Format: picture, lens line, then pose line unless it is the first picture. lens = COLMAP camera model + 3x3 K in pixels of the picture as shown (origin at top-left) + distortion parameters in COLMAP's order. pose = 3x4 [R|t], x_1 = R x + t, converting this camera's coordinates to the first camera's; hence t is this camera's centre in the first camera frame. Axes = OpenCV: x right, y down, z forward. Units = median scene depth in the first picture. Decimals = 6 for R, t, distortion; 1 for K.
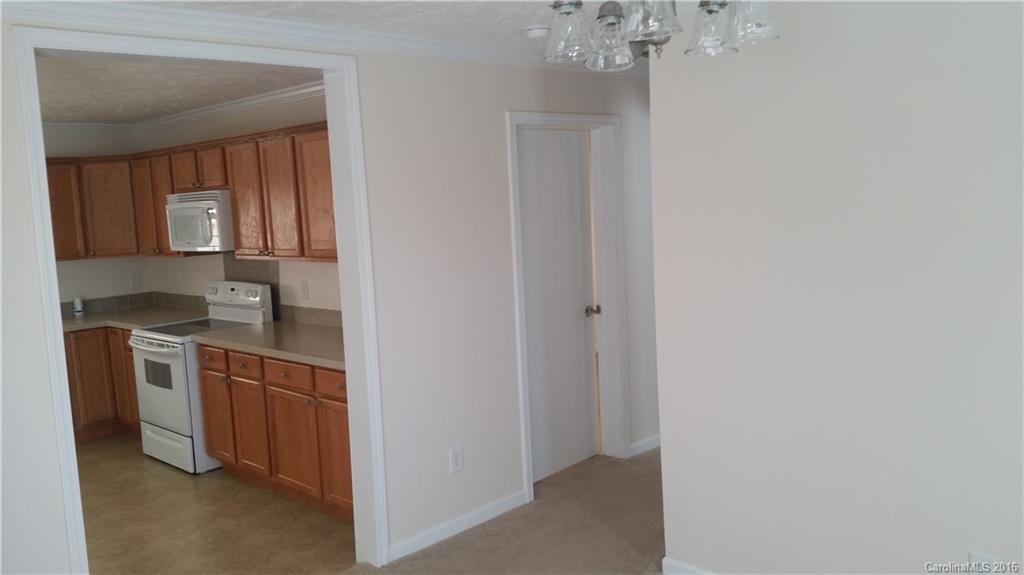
lens RADIAL K [[858.8, 0, 512.7], [0, 858.8, 277.7], [0, 0, 1]] dist [0.089137, -0.320688]
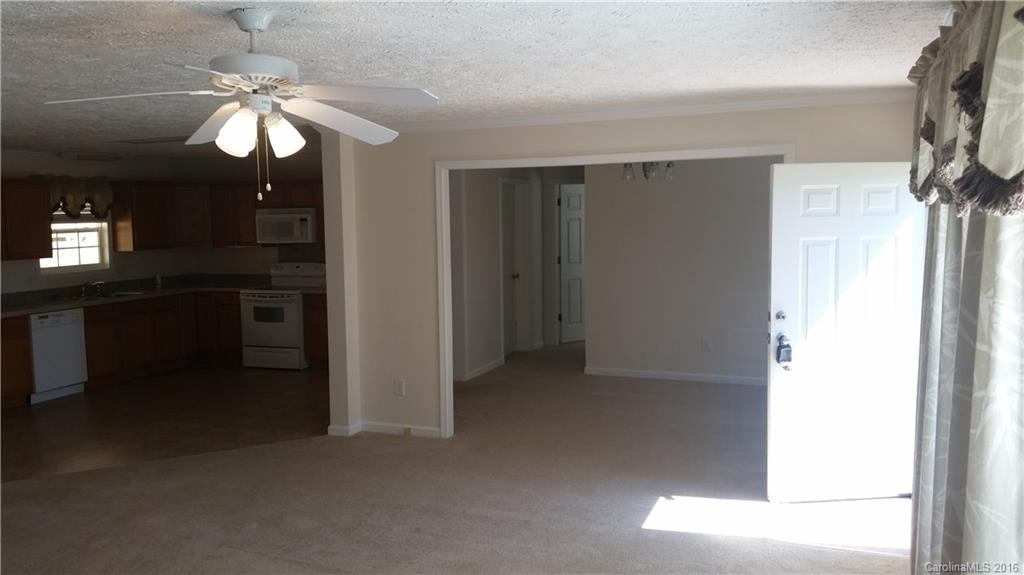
lens RADIAL K [[830.8, 0, 515.4], [0, 830.8, 281.4], [0, 0, 1]] dist [0.133007, -0.312592]
pose [[0.922179, 0.005061, 0.386730, -0.577523], [0.007568, 0.999487, -0.031128, 0.097925], [-0.386689, 0.031632, 0.921667, -0.685446]]
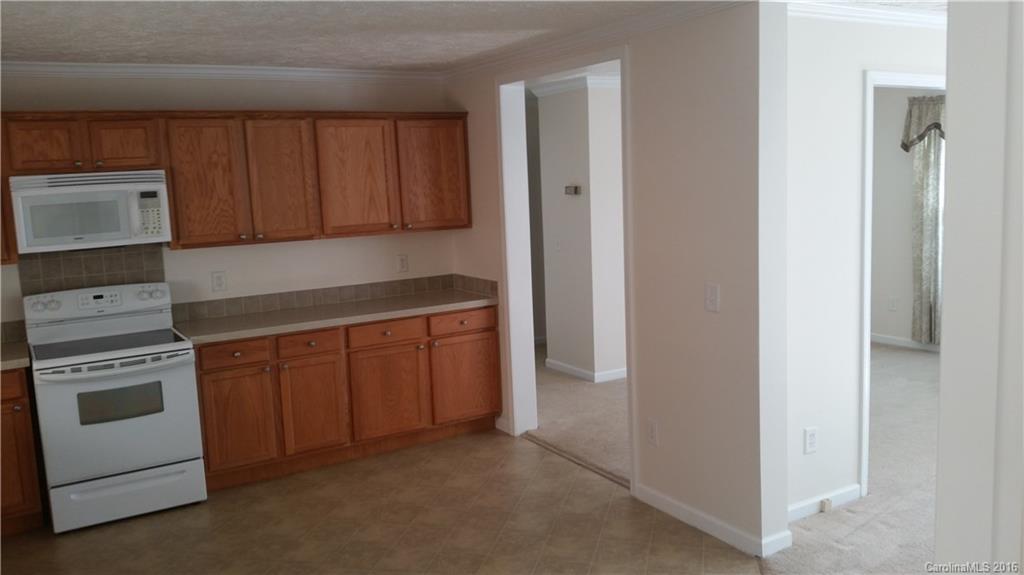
lens RADIAL K [[857.6, 0, 512.0], [0, 857.6, 290.6], [0, 0, 1]] dist [-0.004672, -0.006304]
pose [[0.263756, -0.093056, 0.960090, -1.009283], [0.128880, 0.989811, 0.060531, 0.009144], [-0.955941, 0.107771, 0.273061, 0.424723]]
